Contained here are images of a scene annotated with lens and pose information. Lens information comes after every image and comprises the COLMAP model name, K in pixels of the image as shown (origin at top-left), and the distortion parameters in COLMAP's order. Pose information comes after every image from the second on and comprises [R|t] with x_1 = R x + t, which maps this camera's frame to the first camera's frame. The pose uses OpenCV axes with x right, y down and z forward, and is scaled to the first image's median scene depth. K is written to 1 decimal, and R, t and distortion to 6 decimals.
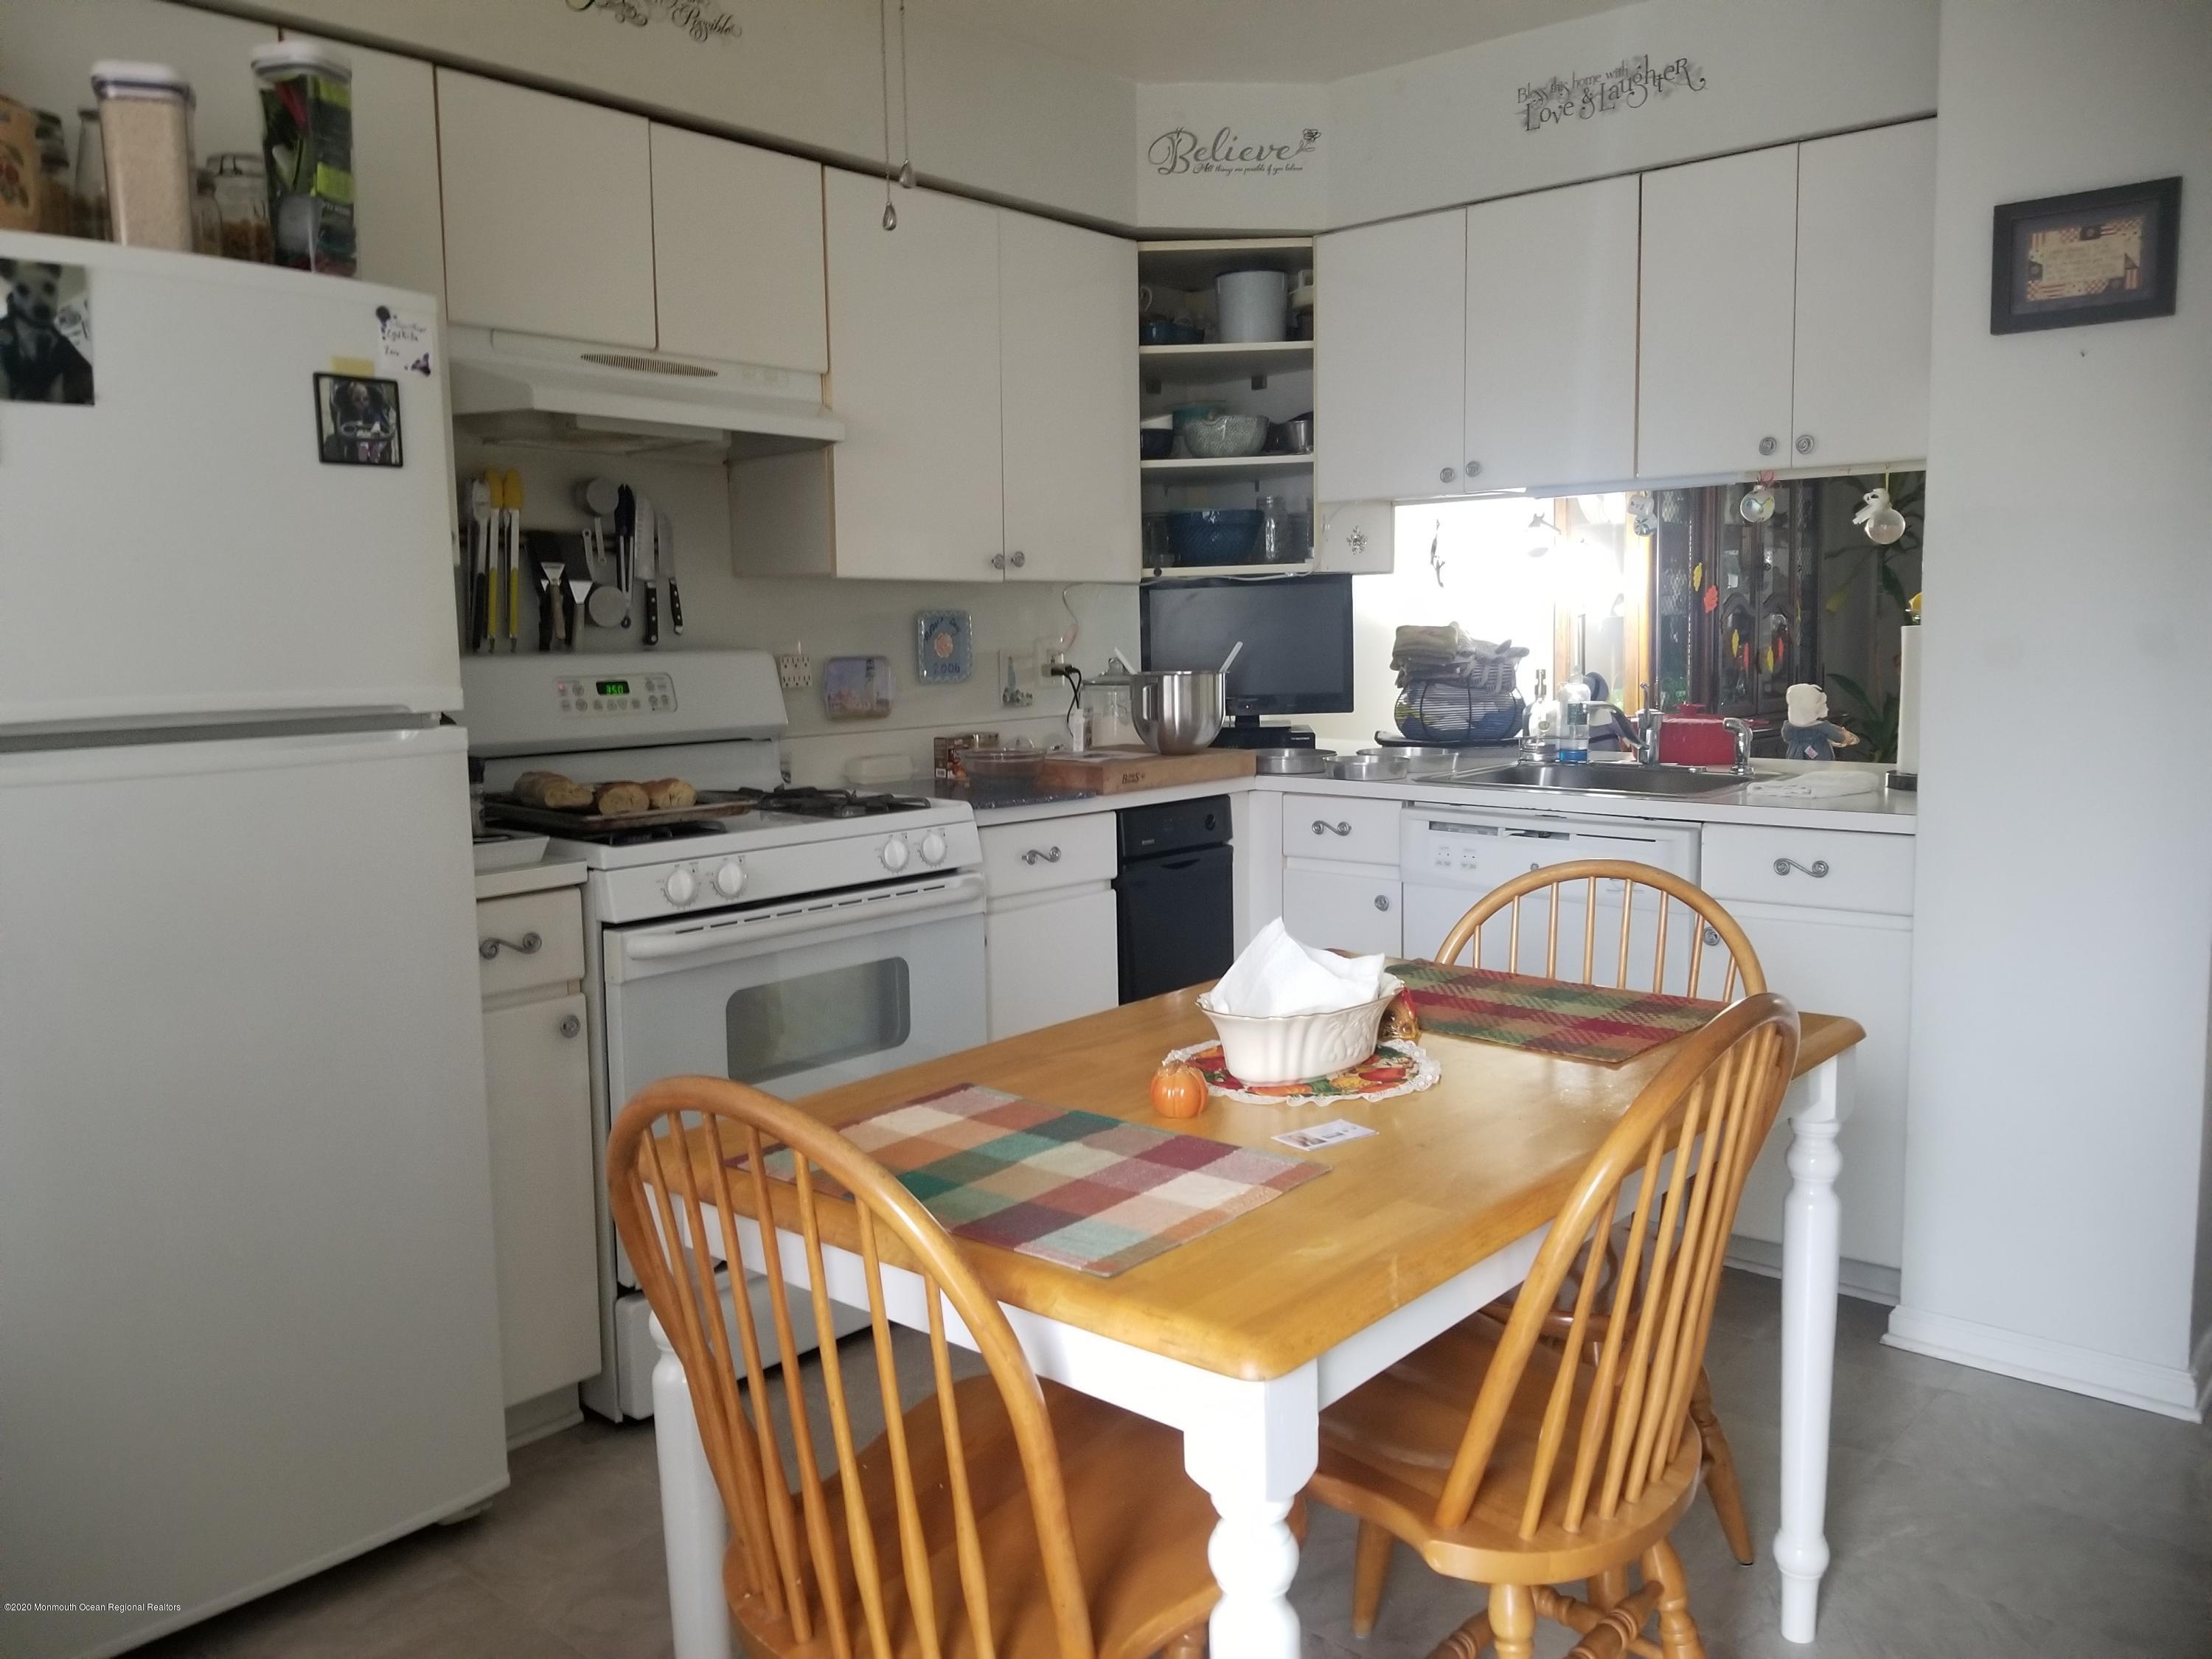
lens RADIAL K [[1737.3, 0, 1098.3], [0, 1737.3, 813.9], [0, 0, 1]] dist [0.059417, -0.082321]
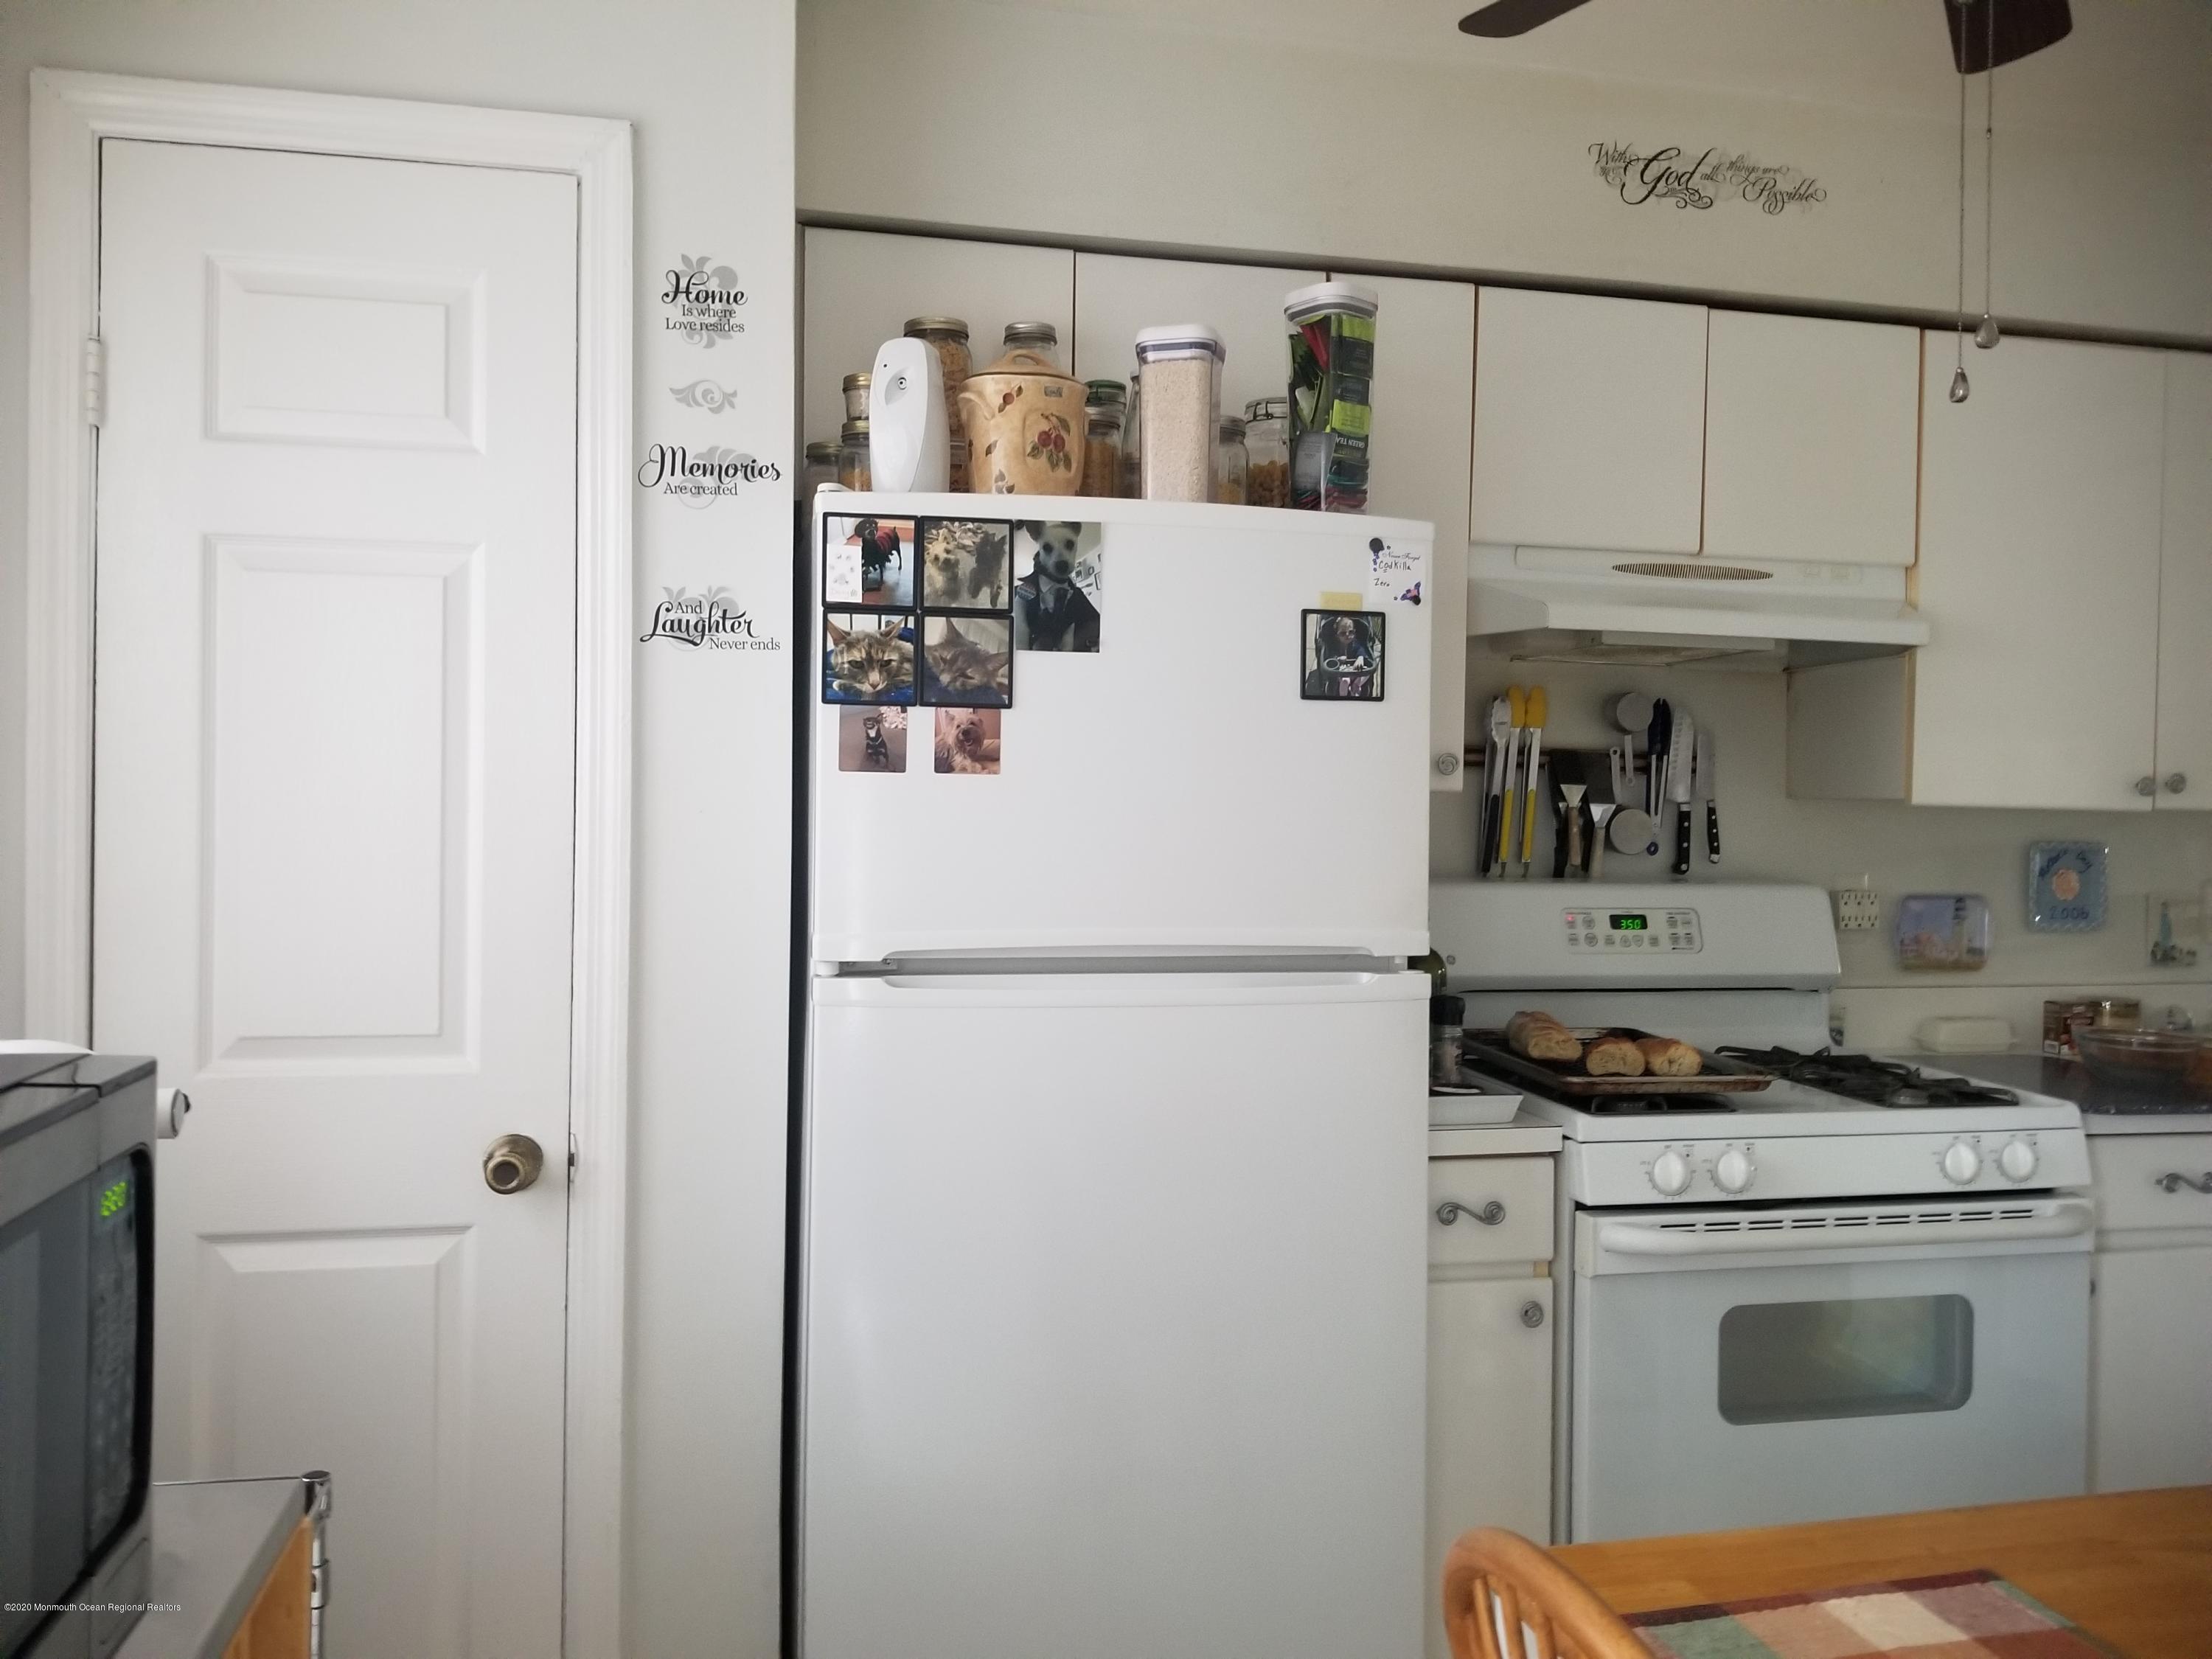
lens RADIAL K [[1737.3, 0, 1090.1], [0, 1737.3, 810.2], [0, 0, 1]] dist [0.059417, -0.082321]
pose [[0.812691, 0.031906, -0.581820, 0.020676], [-0.091753, 0.993050, -0.073704, -0.041297], [0.575425, 0.113283, 0.809971, 0.111598]]
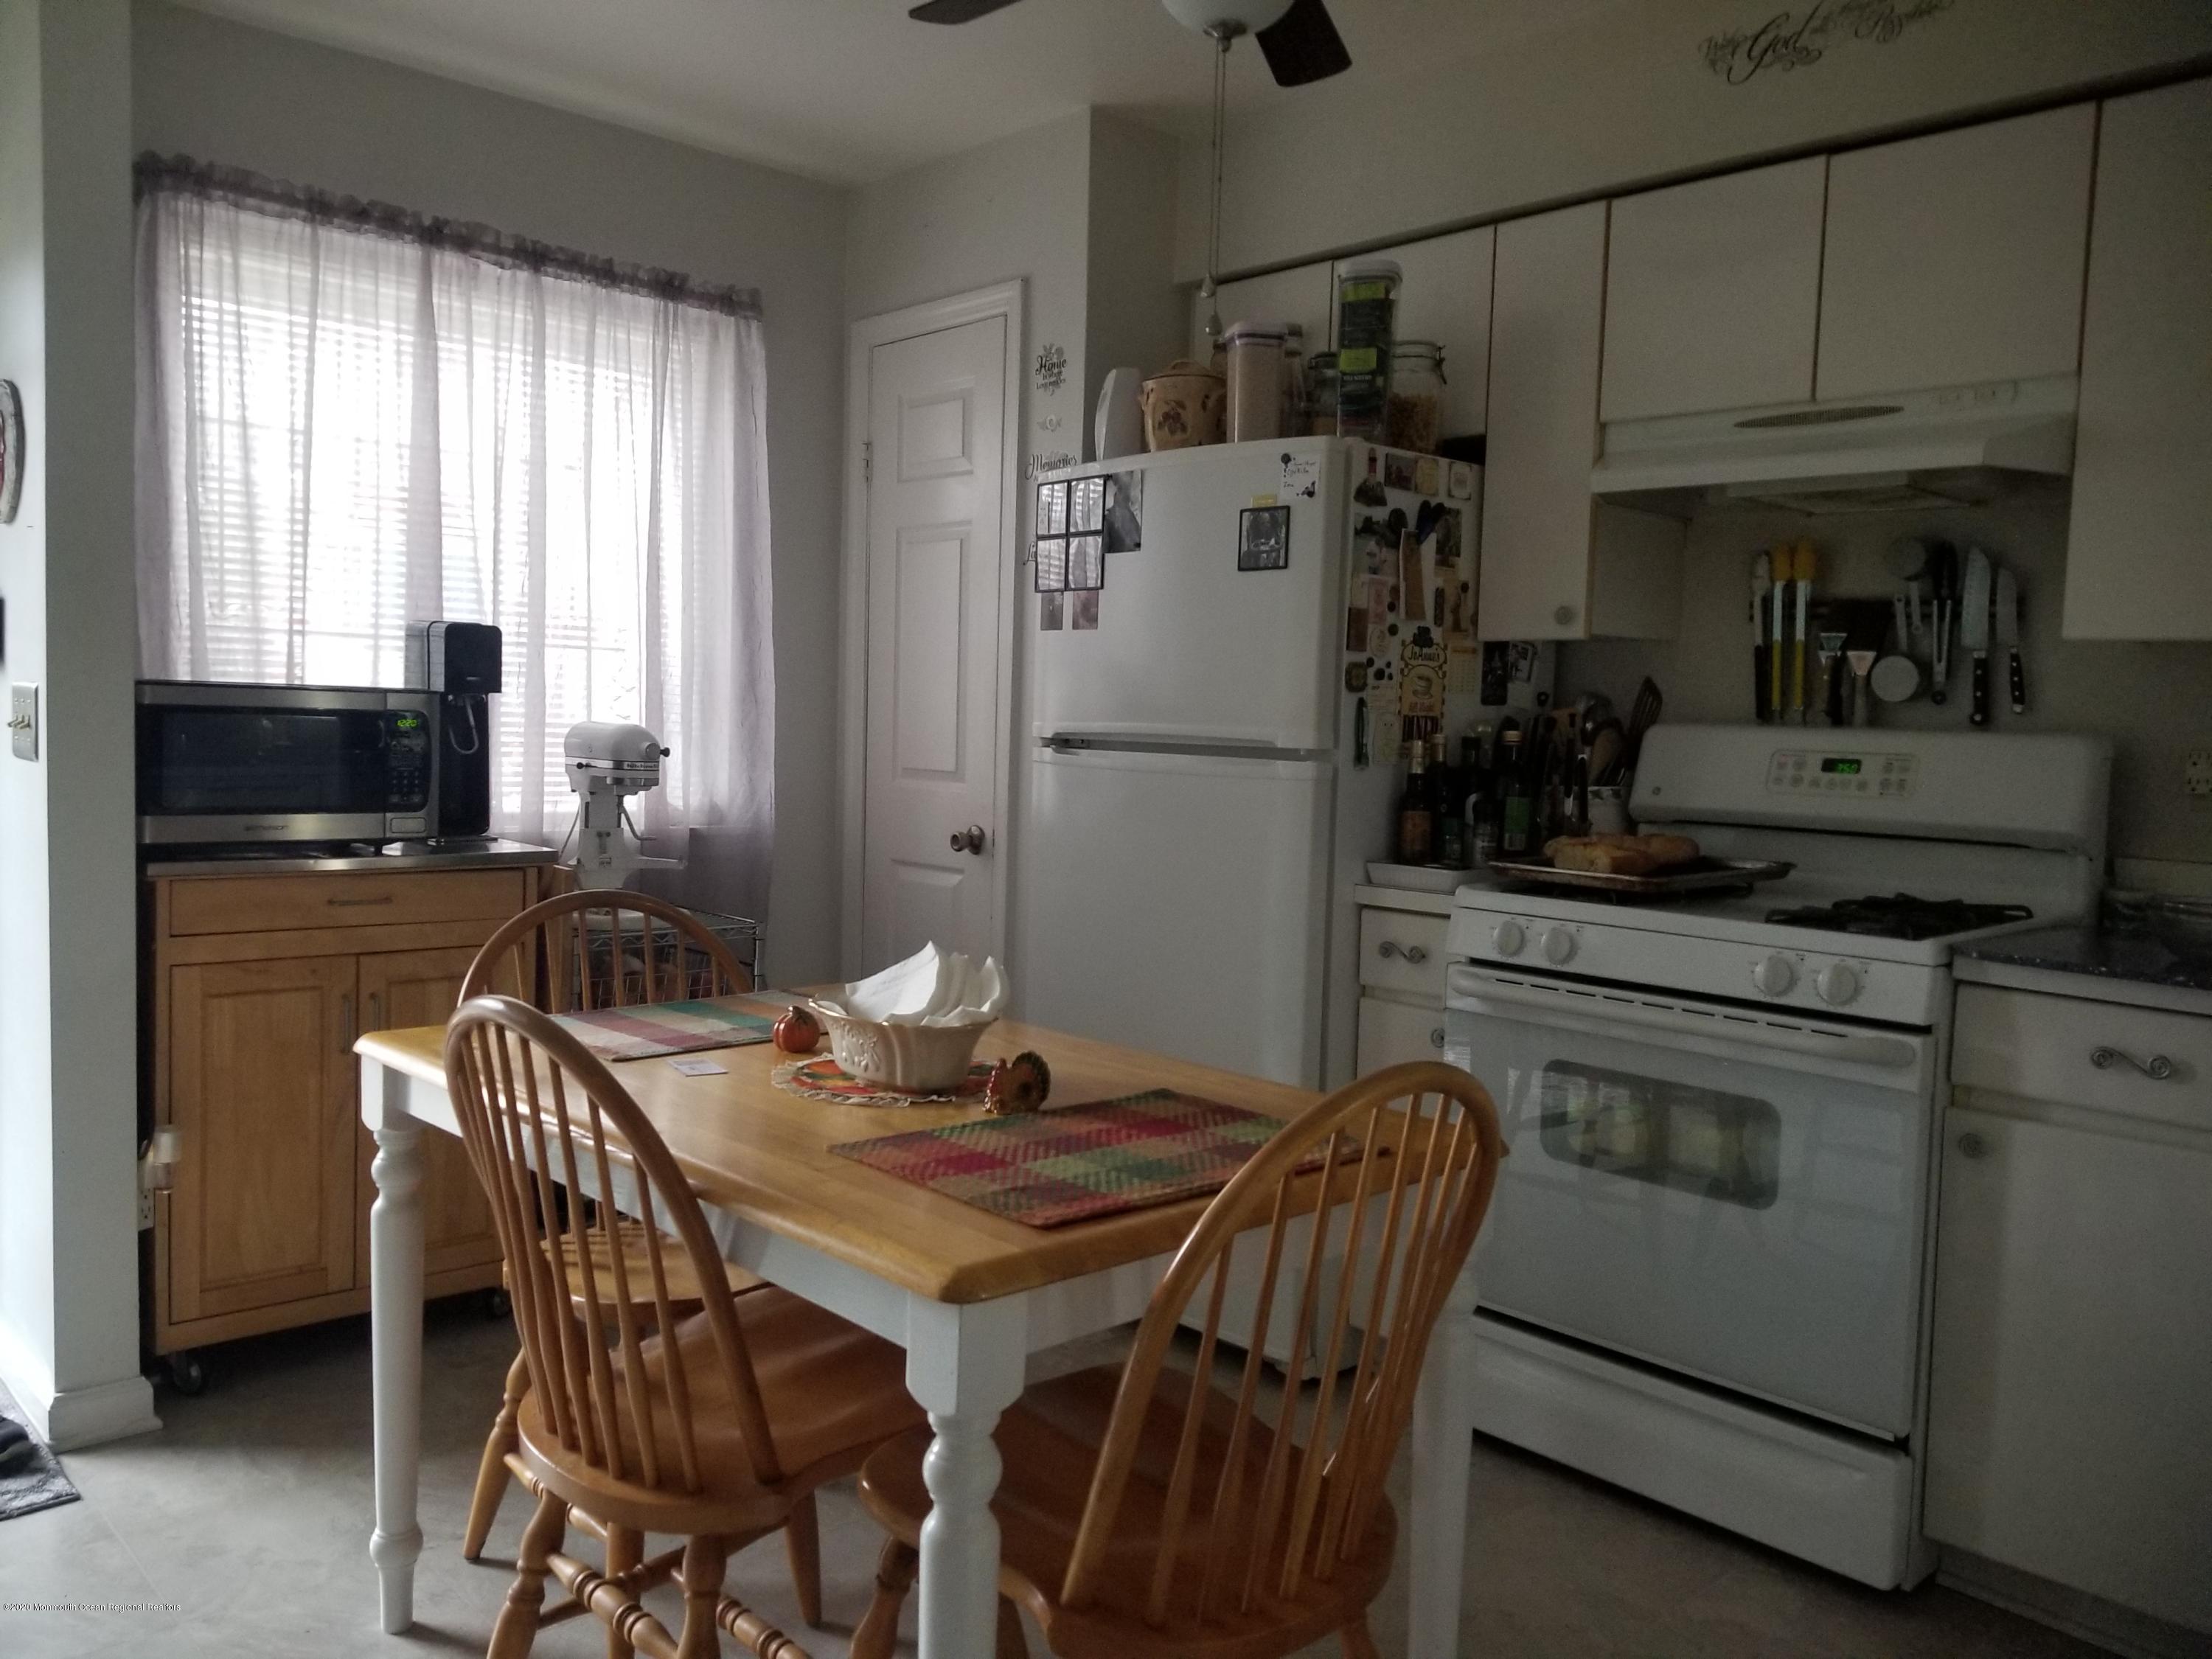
lens RADIAL K [[1737.3, 0, 1103.7], [0, 1737.3, 816.7], [0, 0, 1]] dist [0.059417, -0.082321]
pose [[-0.099826, 0.077373, -0.991992, 0.745474], [-0.134213, 0.986814, 0.090475, -0.084680], [0.985912, 0.142170, -0.088125, 0.769386]]
